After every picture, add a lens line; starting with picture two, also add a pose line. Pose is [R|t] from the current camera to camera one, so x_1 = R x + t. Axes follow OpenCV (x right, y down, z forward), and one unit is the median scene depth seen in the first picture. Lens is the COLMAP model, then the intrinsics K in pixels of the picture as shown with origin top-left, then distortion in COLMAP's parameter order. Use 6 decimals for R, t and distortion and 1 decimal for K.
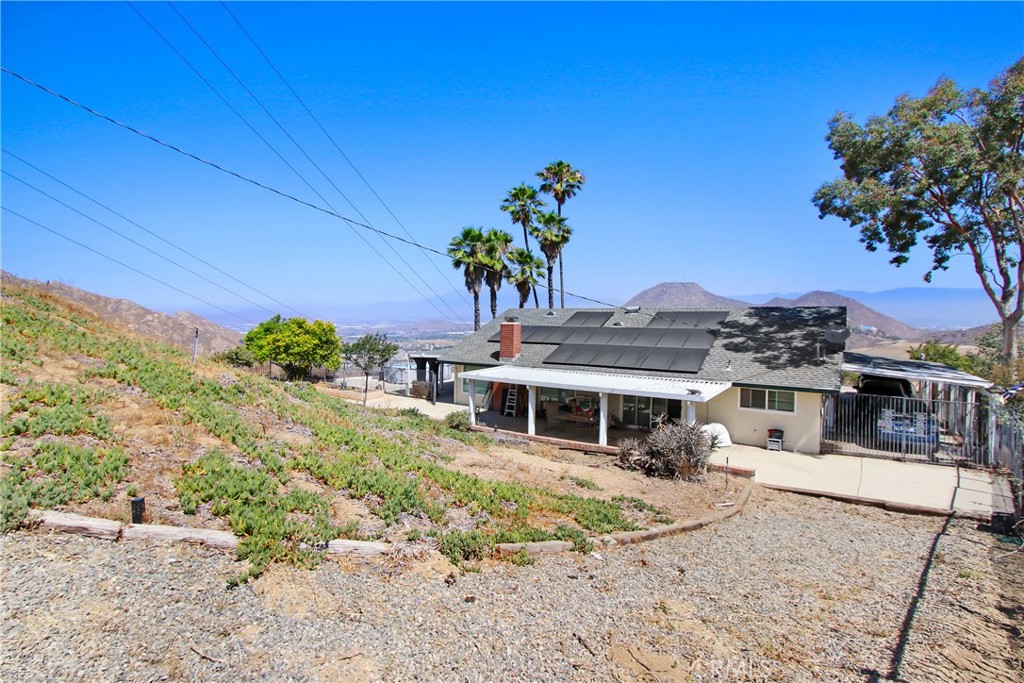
lens RADIAL K [[480.5, 0, 512.0], [0, 480.5, 341.5], [0, 0, 1]] dist [0.001495, 0.000284]
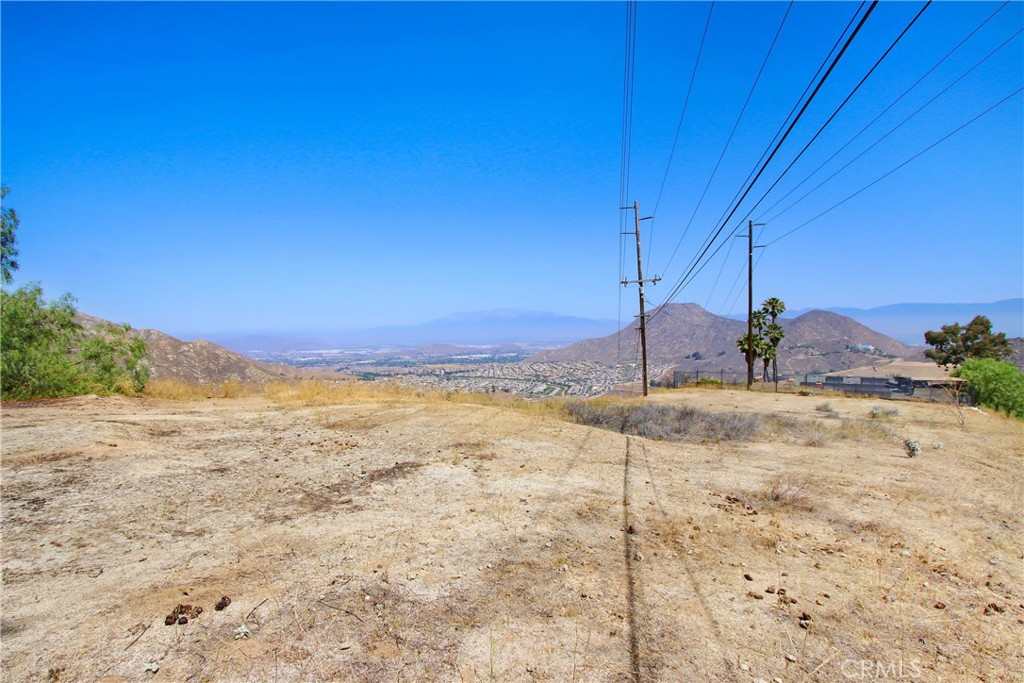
lens RADIAL K [[520.9, 0, 512.0], [0, 520.9, 341.5], [0, 0, 1]] dist [-0.000007, -0.000125]
pose [[0.998815, -0.010069, 0.047623, -0.074075], [0.011961, 0.999143, -0.039618, -0.006931], [-0.047183, 0.040141, 0.998079, -0.077853]]
